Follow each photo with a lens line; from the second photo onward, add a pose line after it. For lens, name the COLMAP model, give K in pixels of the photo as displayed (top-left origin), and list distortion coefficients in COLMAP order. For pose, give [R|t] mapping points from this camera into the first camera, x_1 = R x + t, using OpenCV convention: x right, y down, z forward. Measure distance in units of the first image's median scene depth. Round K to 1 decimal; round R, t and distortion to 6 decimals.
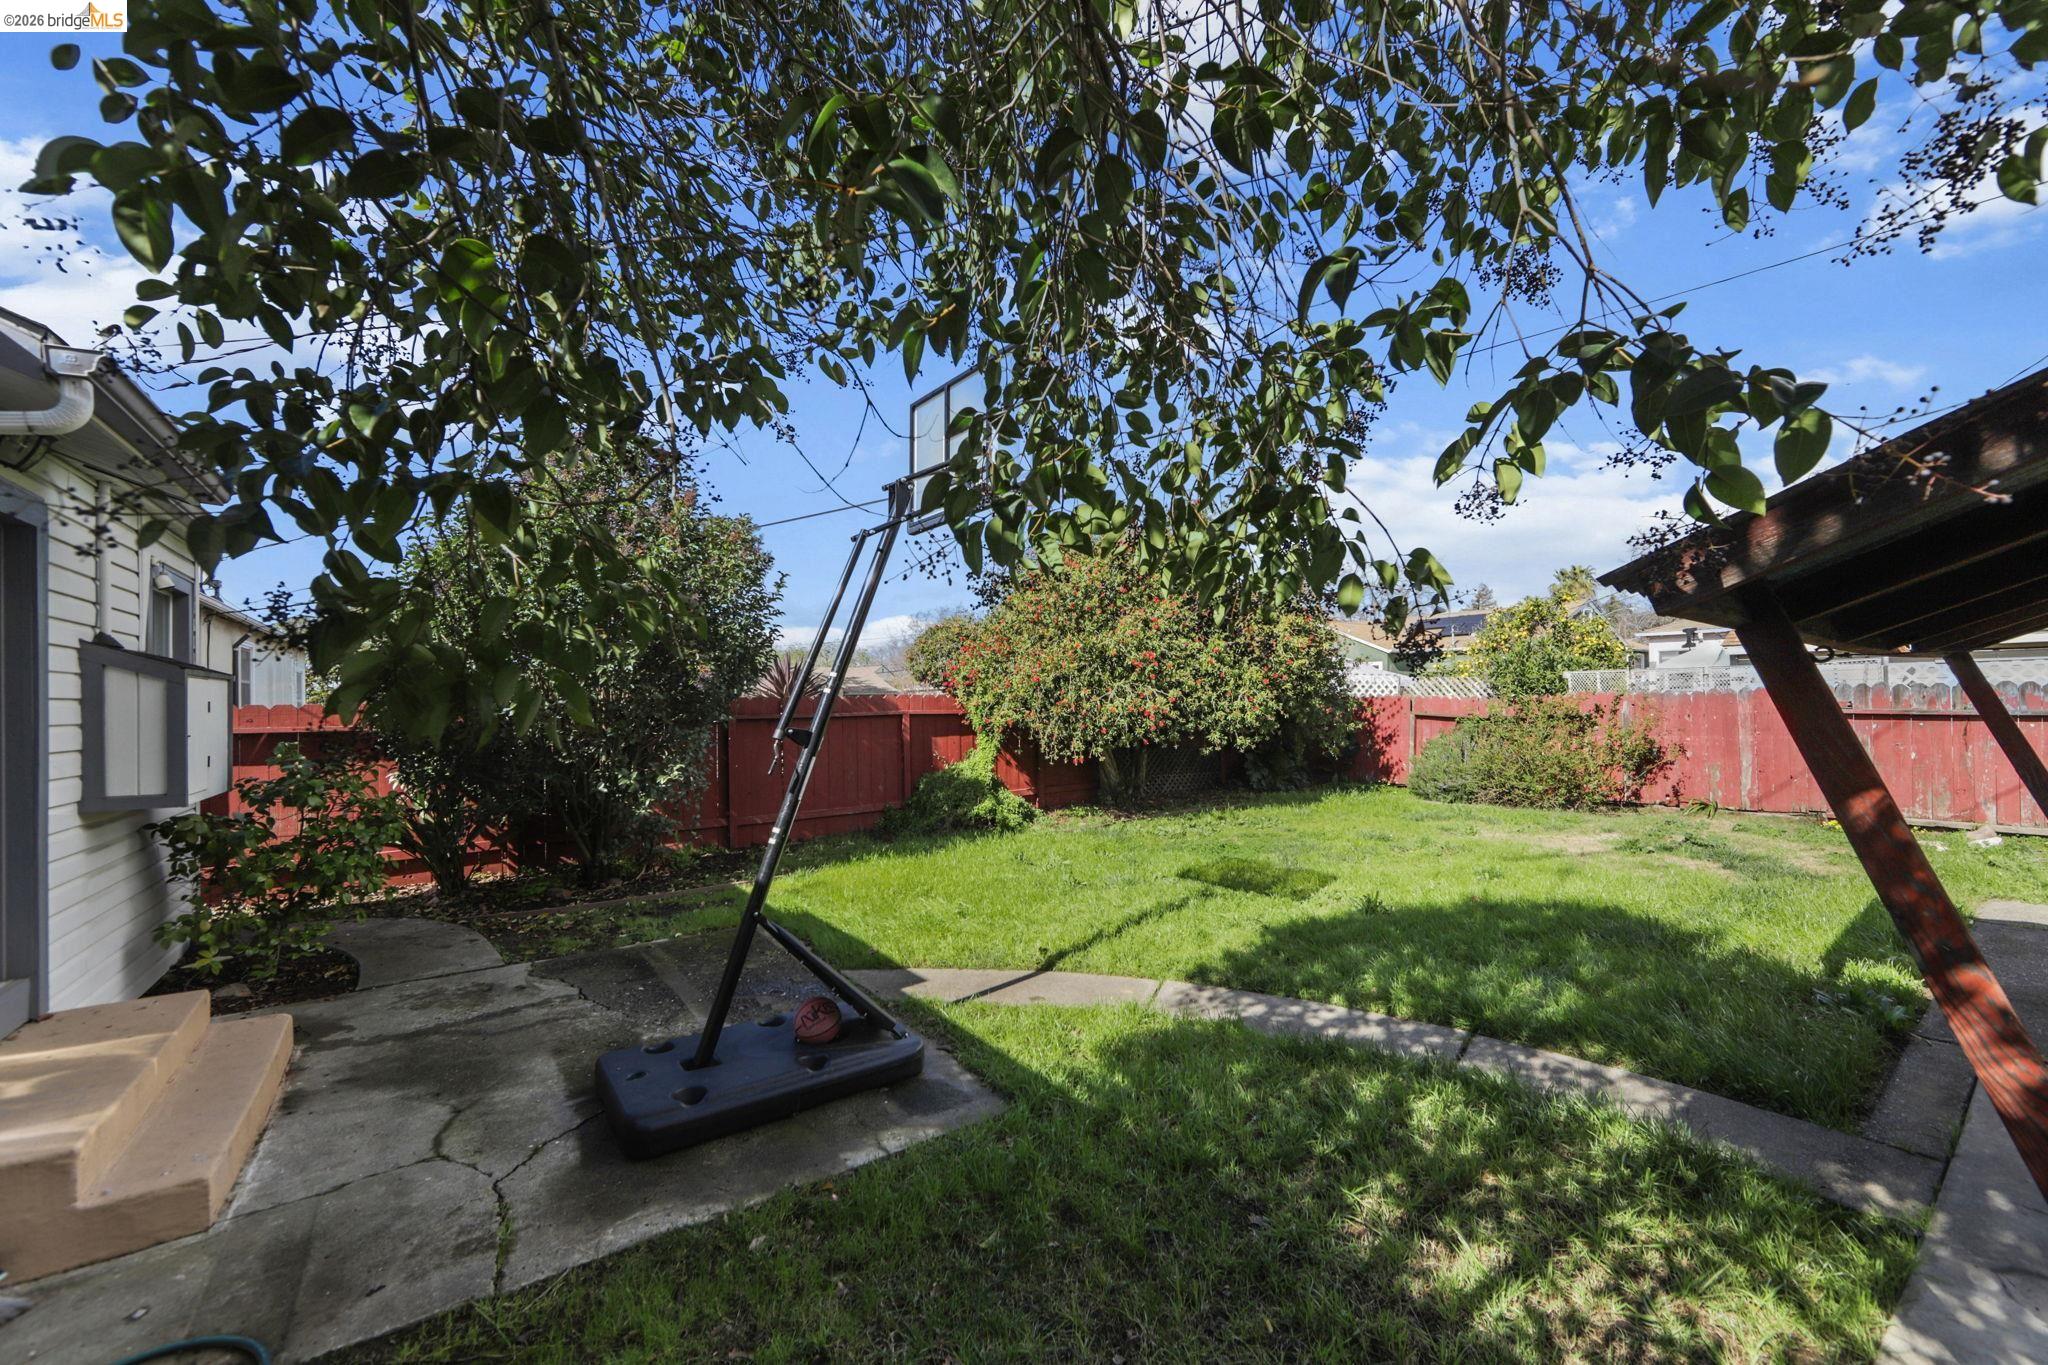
lens RADIAL K [[810.7, 0, 1044.4], [0, 810.7, 670.2], [0, 0, 1]] dist [-0.013230, 0.000384]
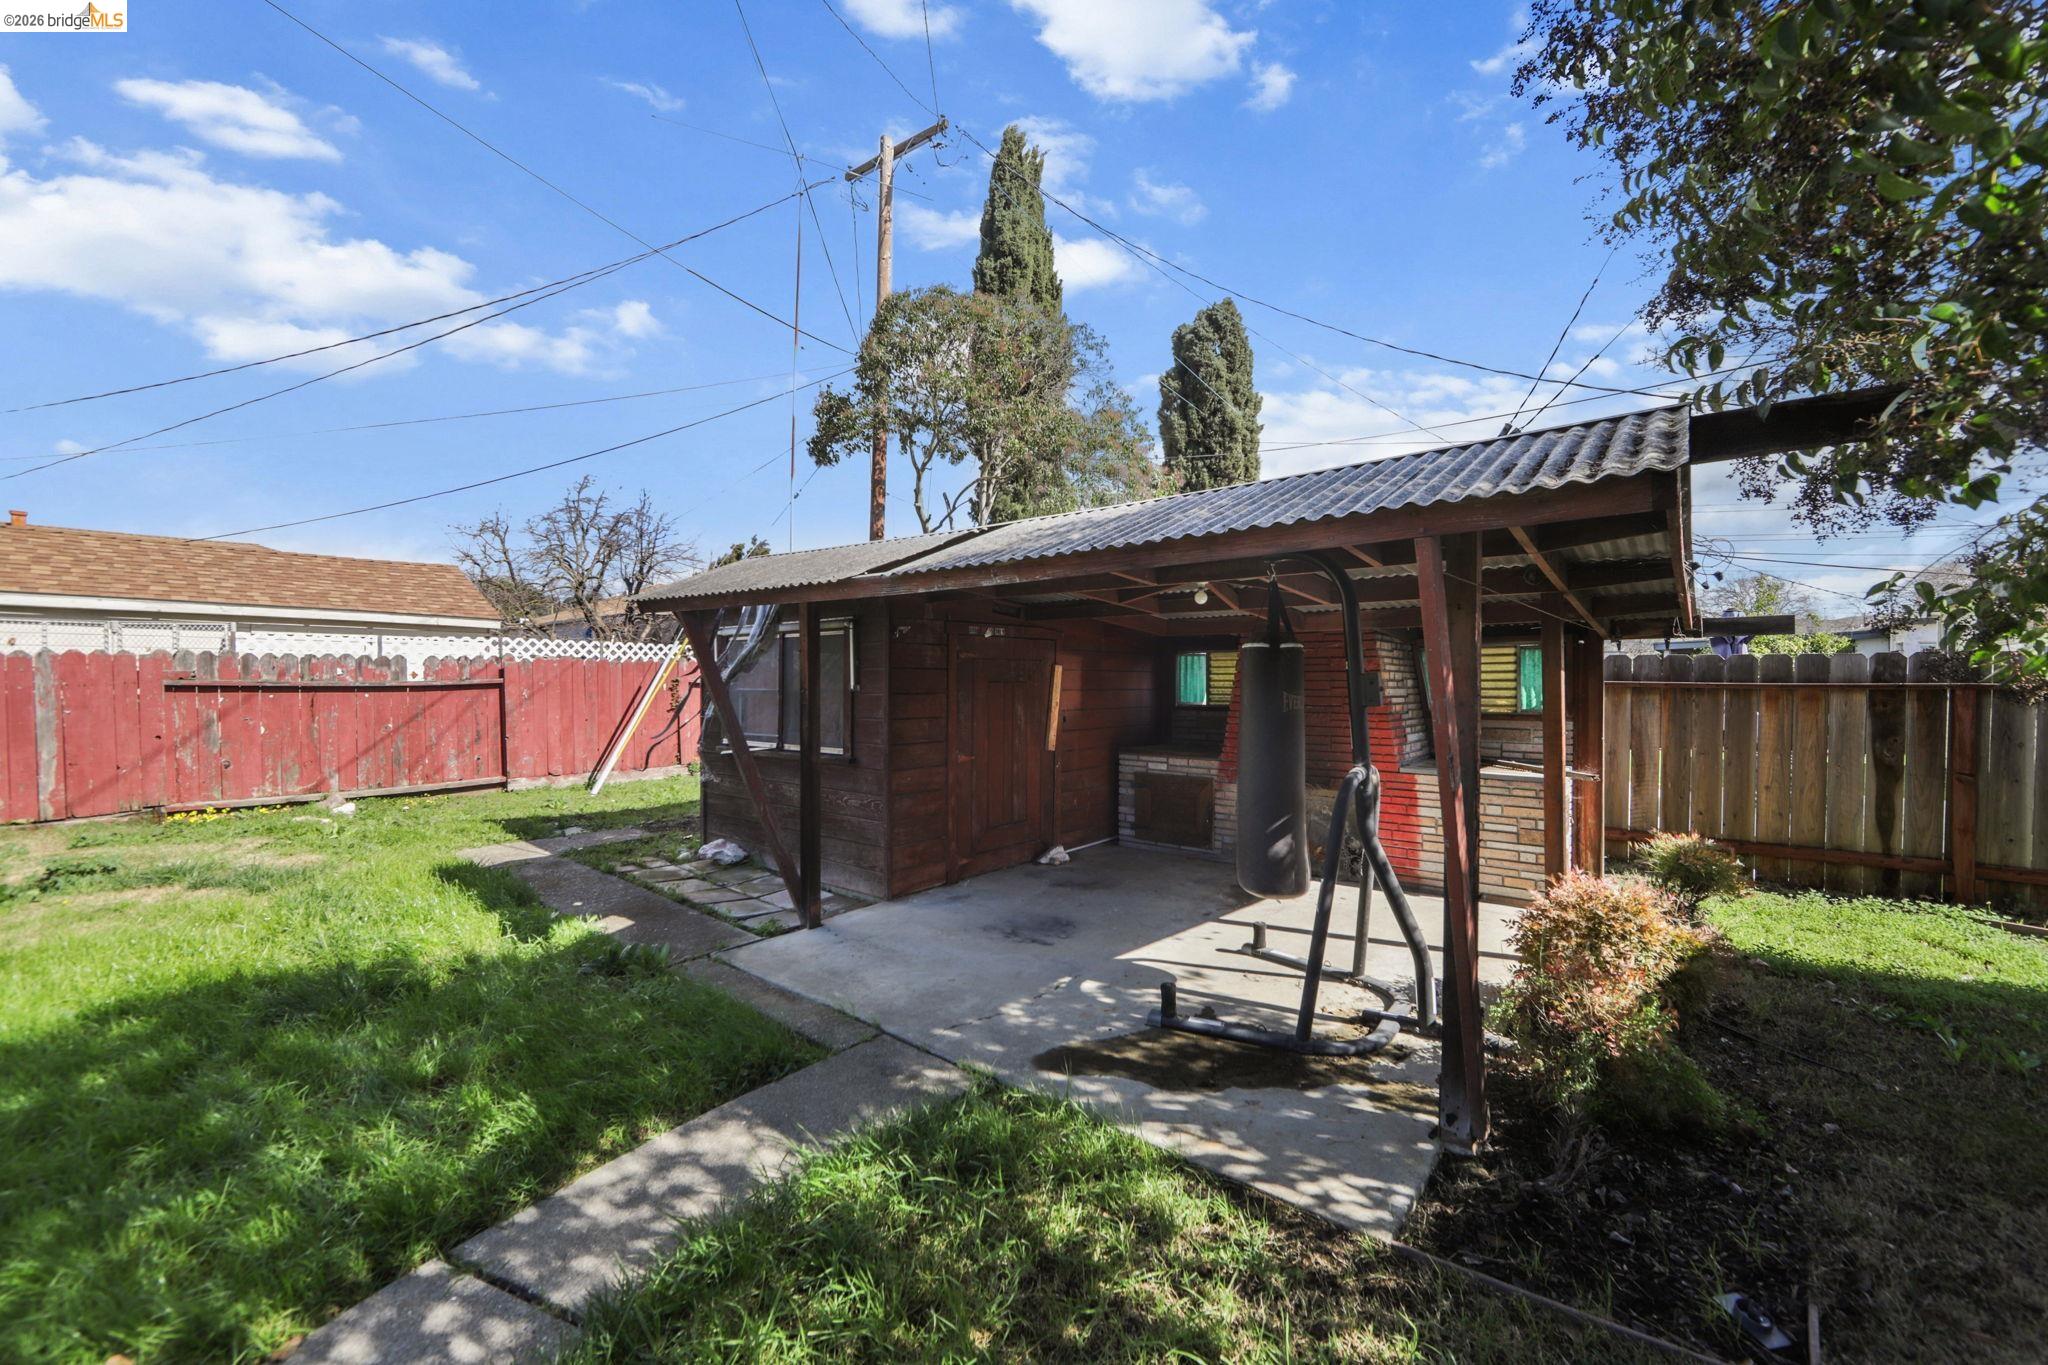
lens RADIAL K [[810.7, 0, 1044.4], [0, 810.7, 670.2], [0, 0, 1]] dist [-0.013230, 0.000384]
pose [[-0.233439, 0.026853, 0.972001, -0.027920], [-0.034876, 0.998744, -0.035967, 0.041245], [-0.971746, -0.042296, -0.232209, 0.356957]]
